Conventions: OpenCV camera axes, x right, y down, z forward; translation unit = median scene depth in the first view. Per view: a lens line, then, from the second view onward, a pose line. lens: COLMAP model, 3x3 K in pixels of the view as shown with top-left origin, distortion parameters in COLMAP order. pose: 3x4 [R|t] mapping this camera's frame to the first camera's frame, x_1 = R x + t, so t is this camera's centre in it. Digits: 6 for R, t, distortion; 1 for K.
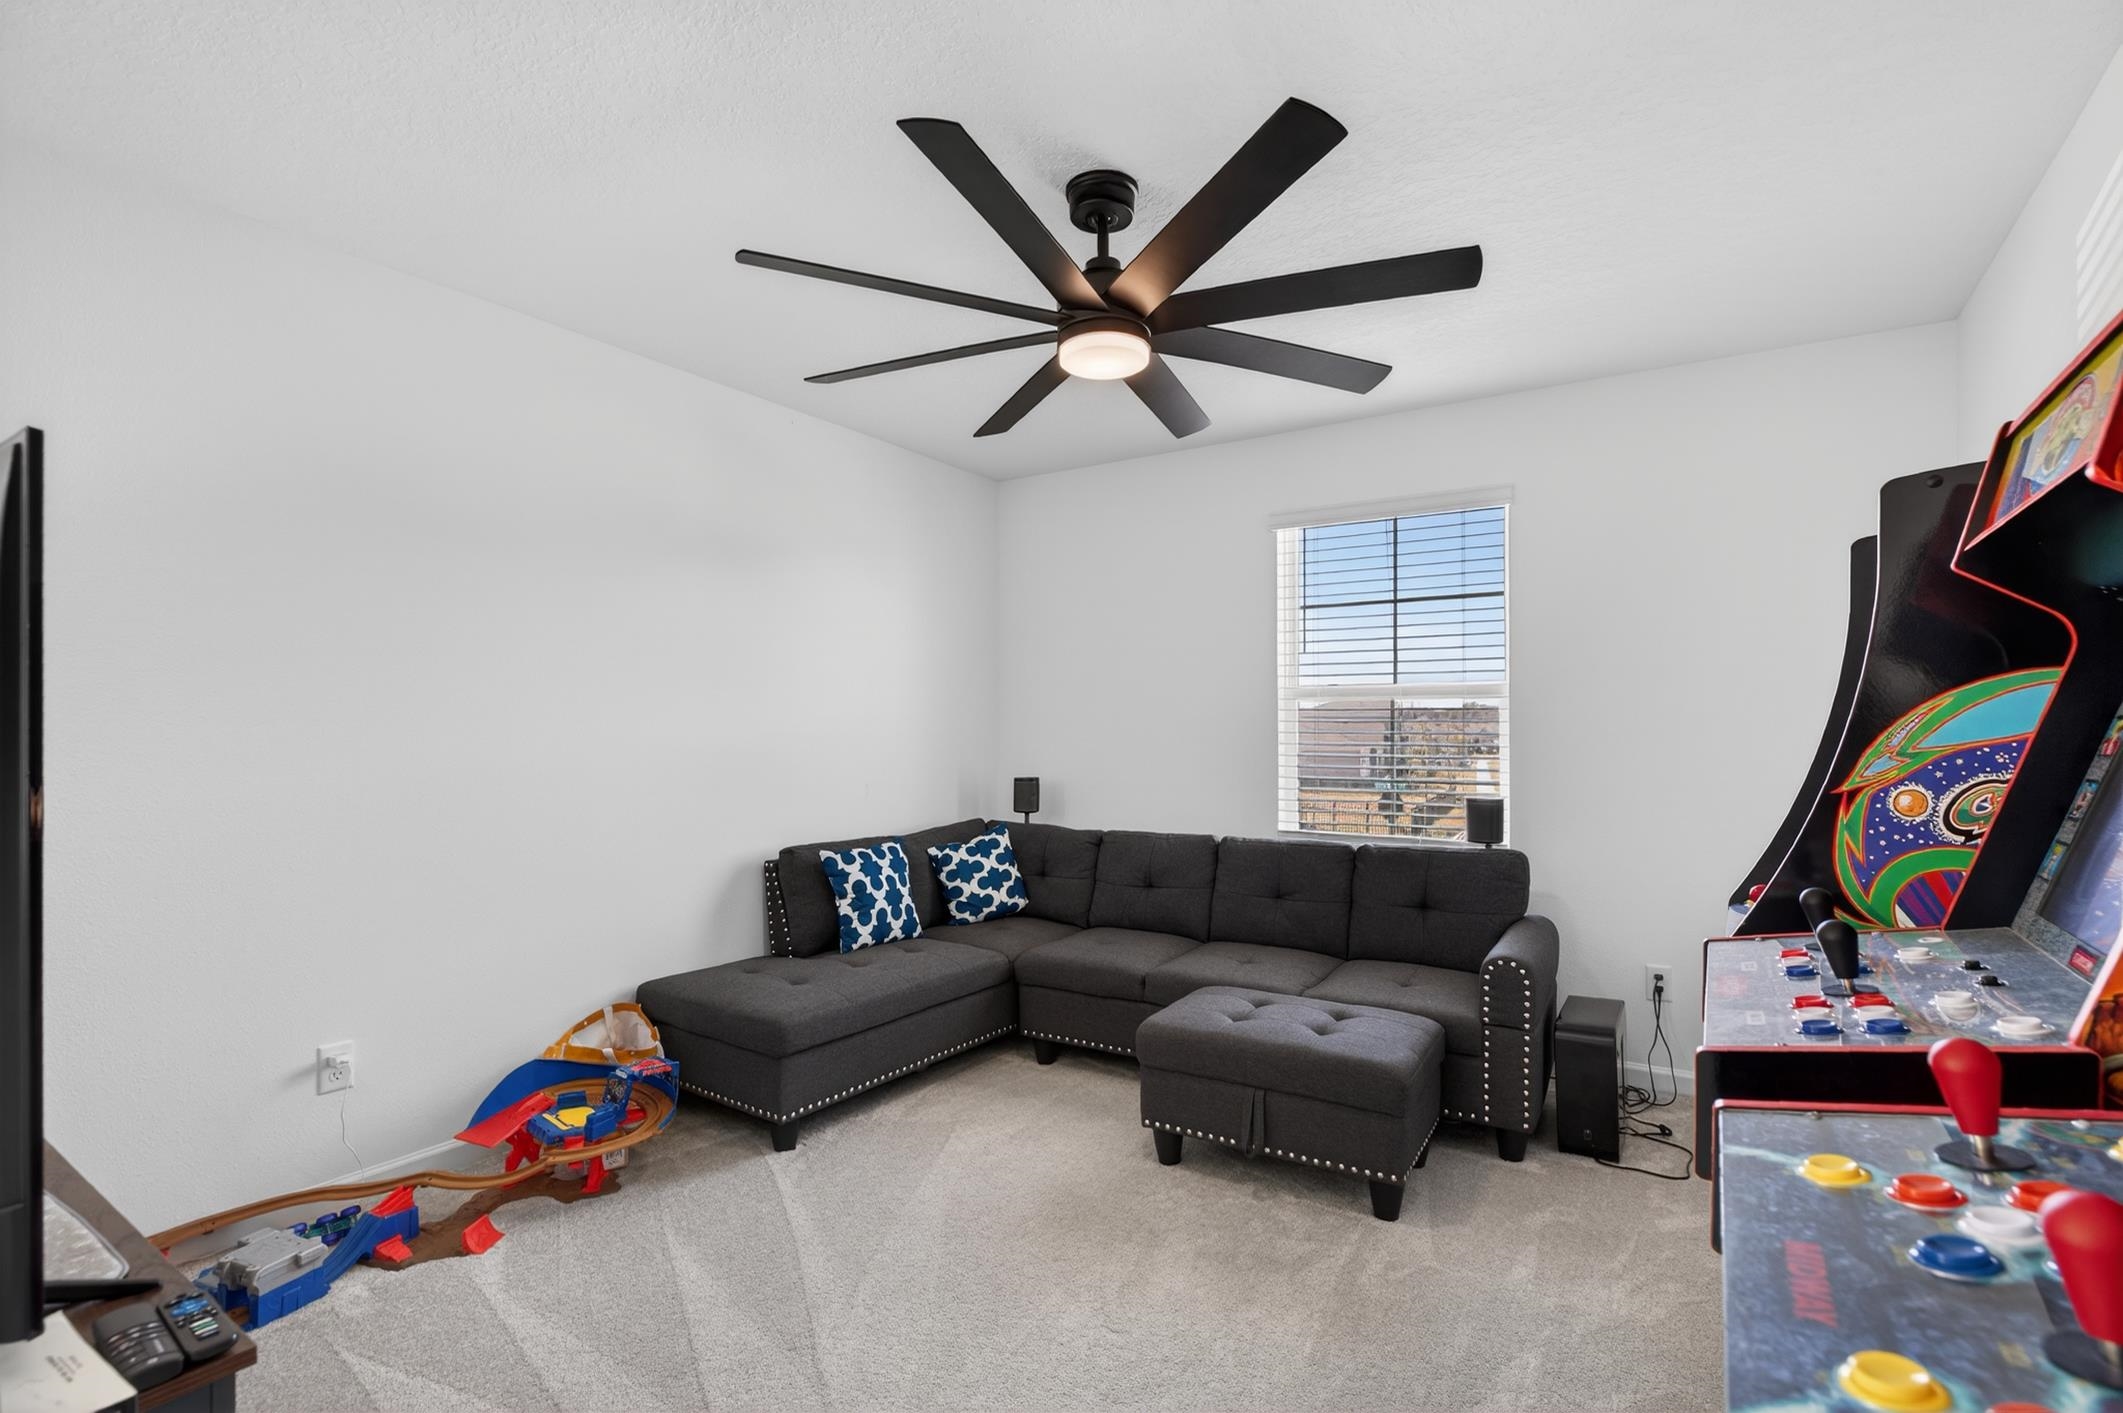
lens RADIAL K [[973.3, 0, 1065.1], [0, 973.3, 727.6], [0, 0, 1]] dist [-0.001234, -0.000022]
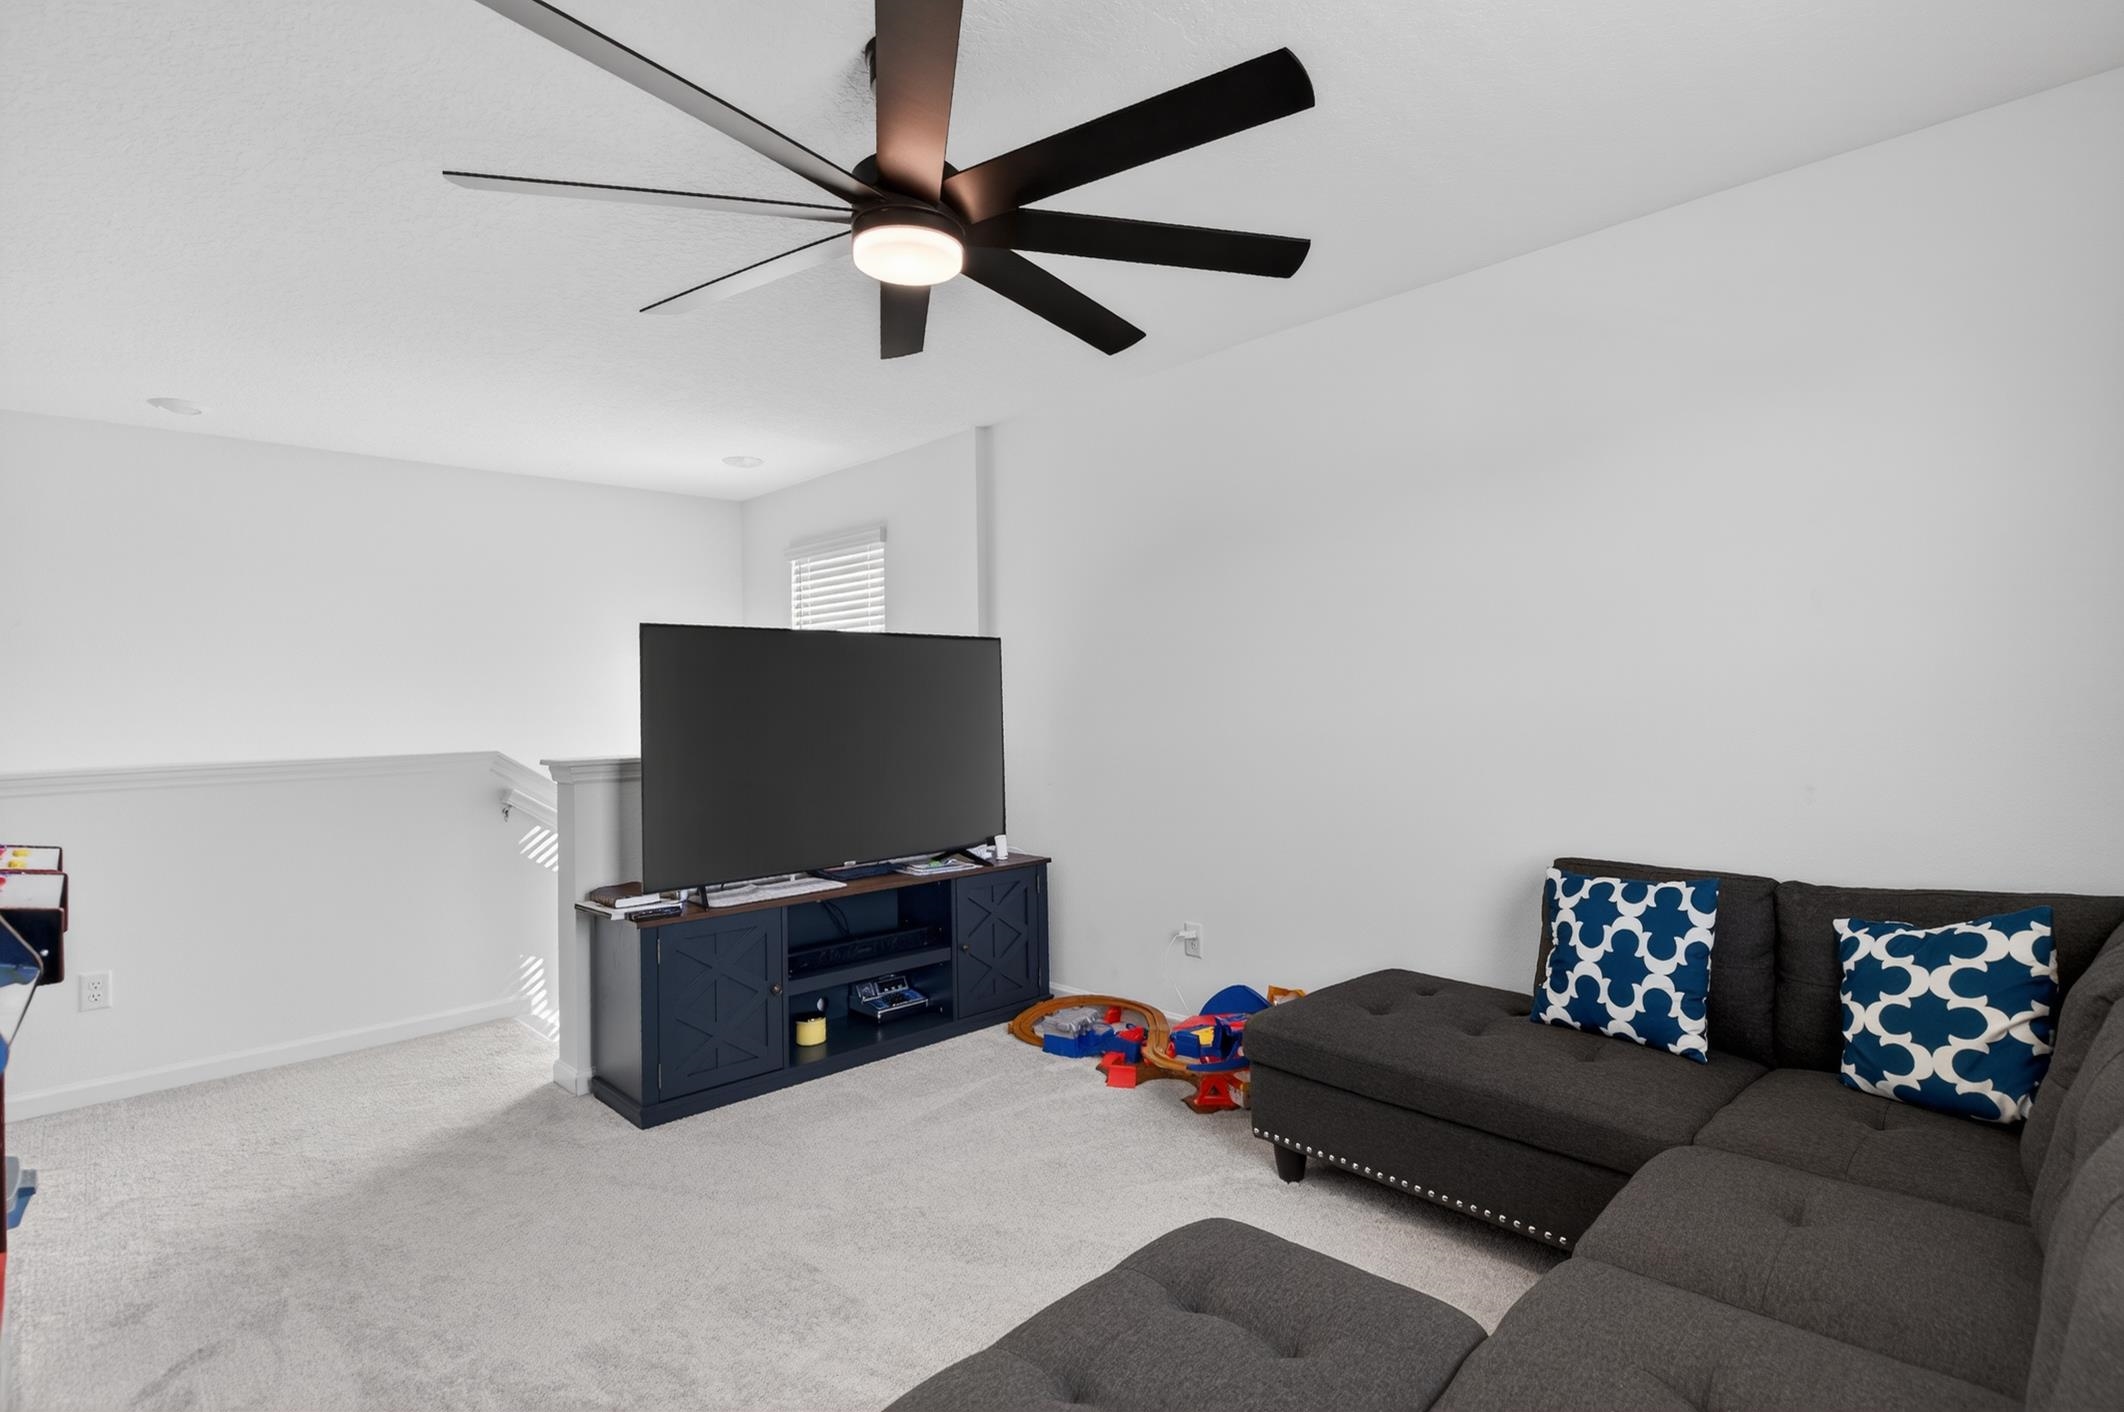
lens RADIAL K [[973.8, 0, 1065.6], [0, 973.8, 727.1], [0, 0, 1]] dist [-0.001234, -0.000022]
pose [[-0.204313, 0.007617, -0.978876, 0.476931], [0.016451, 0.999855, 0.004346, 0.016028], [0.978767, -0.015215, -0.204409, 0.774731]]
